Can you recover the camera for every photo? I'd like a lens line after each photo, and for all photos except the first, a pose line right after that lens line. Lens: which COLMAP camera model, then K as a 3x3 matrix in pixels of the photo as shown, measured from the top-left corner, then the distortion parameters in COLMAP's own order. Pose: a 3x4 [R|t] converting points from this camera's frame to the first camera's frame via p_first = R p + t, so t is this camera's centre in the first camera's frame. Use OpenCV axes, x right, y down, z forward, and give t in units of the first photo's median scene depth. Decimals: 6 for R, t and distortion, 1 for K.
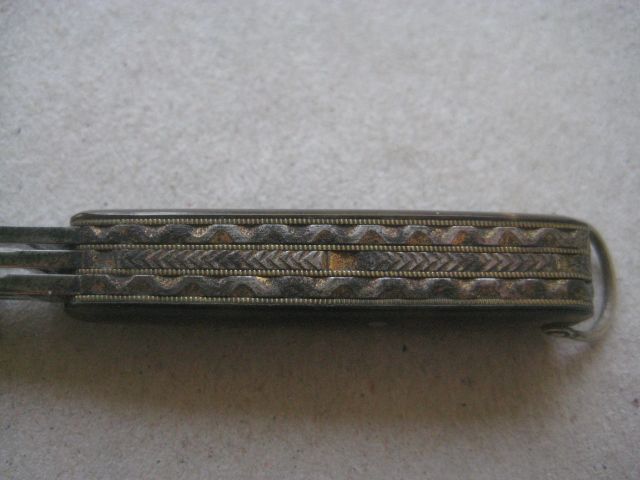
lens RADIAL K [[673.8, 0, 311.9], [0, 673.8, 242.6], [0, 0, 1]] dist [-0.178483, 0.180561]
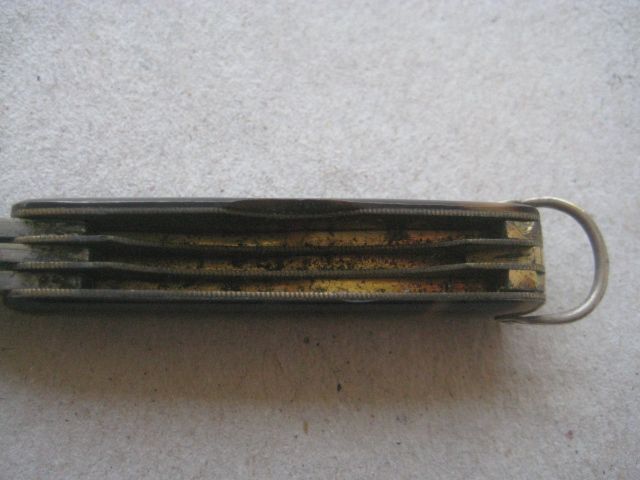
lens RADIAL K [[673.8, 0, 311.9], [0, 673.8, 242.6], [0, 0, 1]] dist [-0.178483, 0.180561]
pose [[0.997855, -0.008263, 0.064938, 0.033409], [0.000646, 0.993195, 0.116462, -0.148745], [-0.065458, -0.116170, 0.991070, 0.052913]]
